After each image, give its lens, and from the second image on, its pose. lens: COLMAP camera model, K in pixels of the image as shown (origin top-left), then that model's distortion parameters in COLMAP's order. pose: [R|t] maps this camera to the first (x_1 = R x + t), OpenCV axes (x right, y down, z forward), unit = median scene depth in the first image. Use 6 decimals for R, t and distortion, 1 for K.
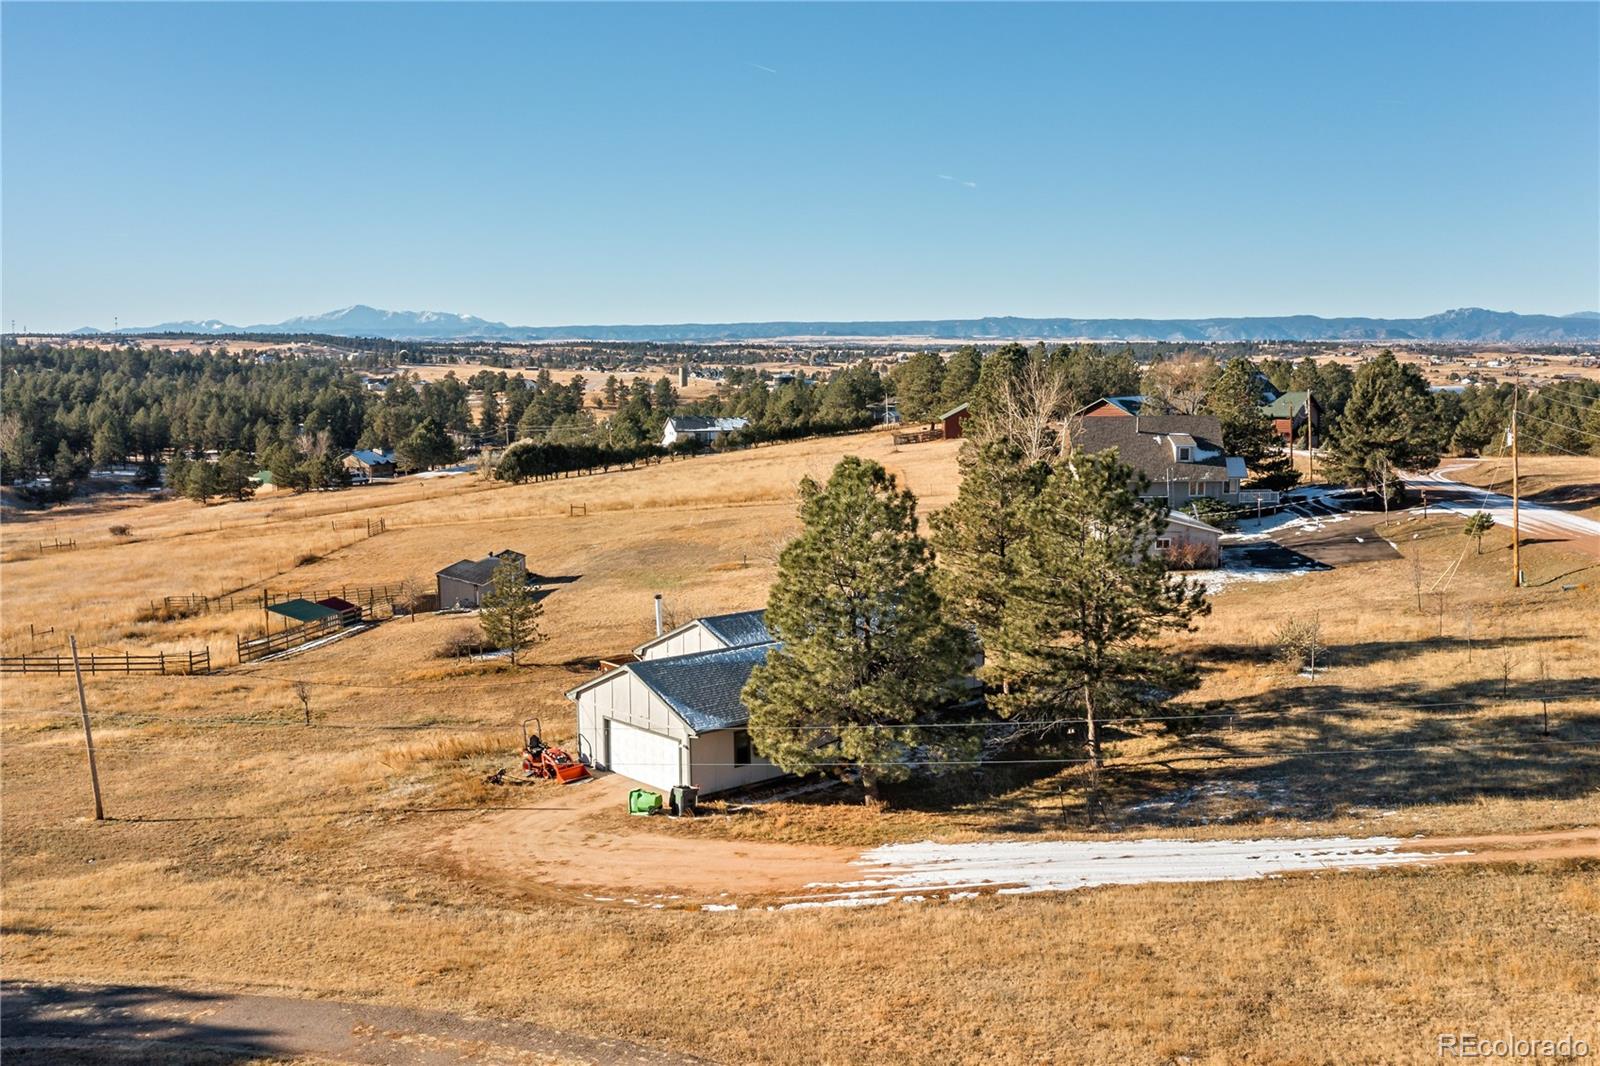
lens RADIAL K [[1582.0, 0, 800.0], [0, 1582.0, 533.0], [0, 0, 1]] dist [-0.010273, -0.004312]
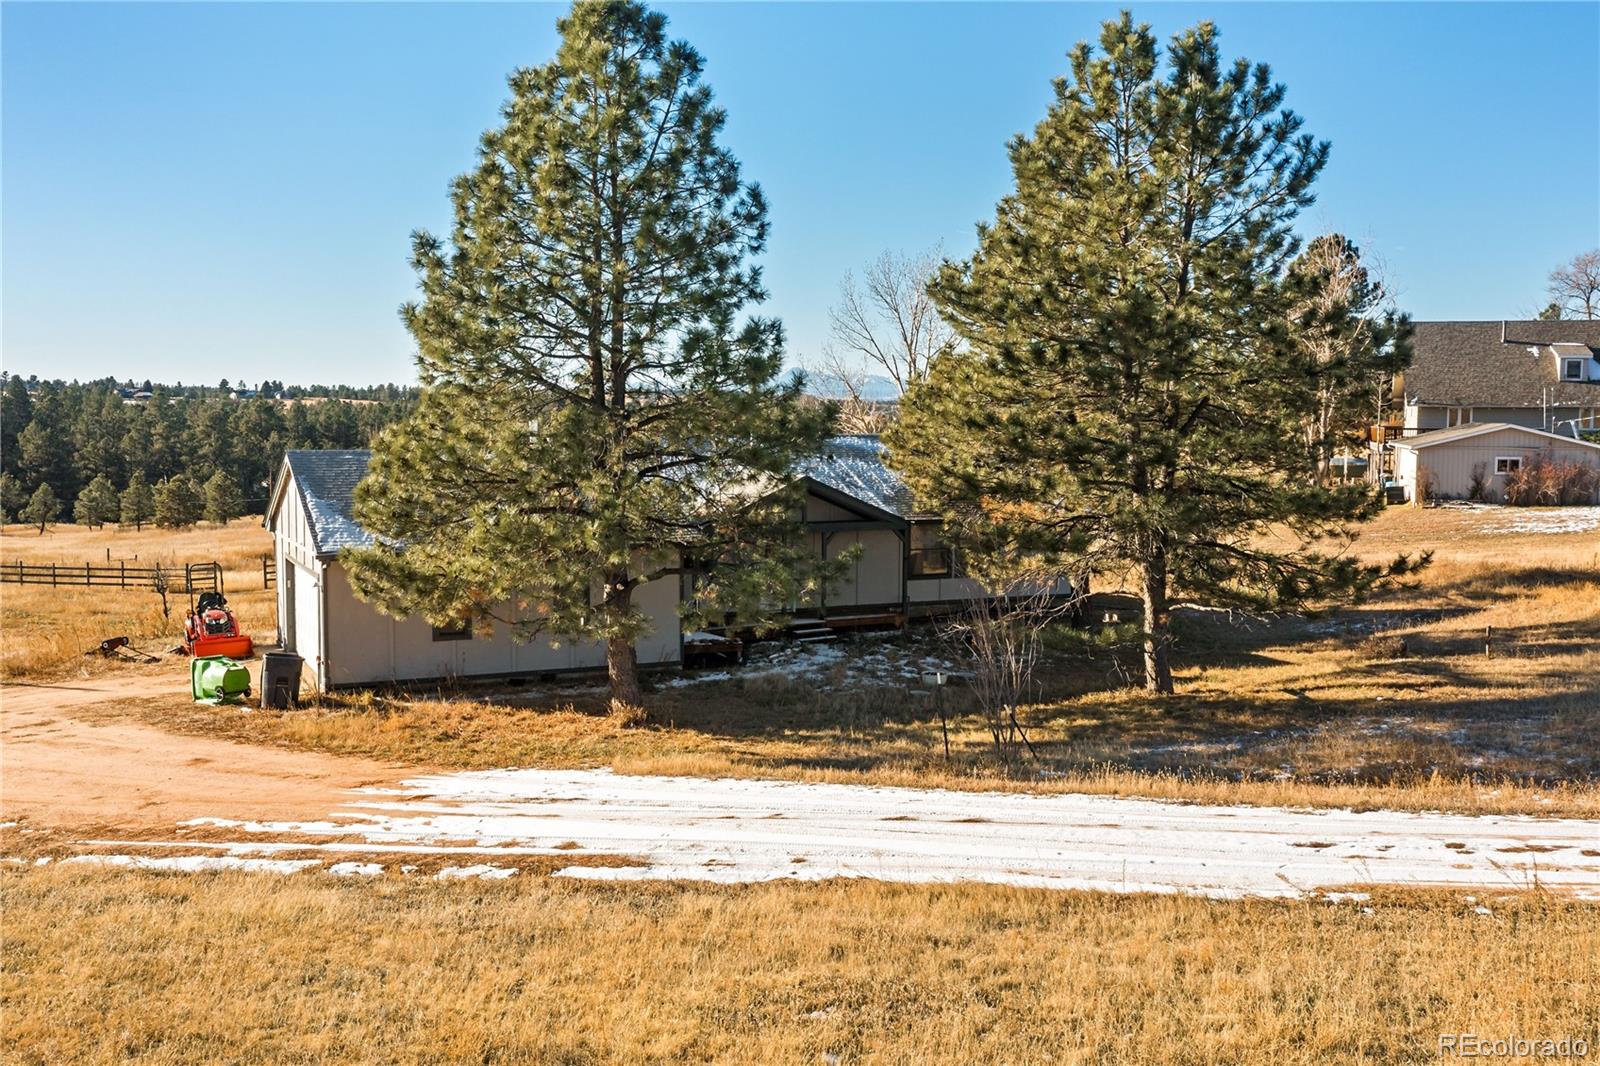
lens RADIAL K [[1582.0, 0, 800.0], [0, 1582.0, 533.0], [0, 0, 1]] dist [-0.010273, -0.004312]
pose [[0.962491, 0.031996, -0.269422, 0.229864], [-0.043392, 0.998393, -0.036451, 0.131947], [0.267823, 0.046774, 0.962332, 0.543868]]
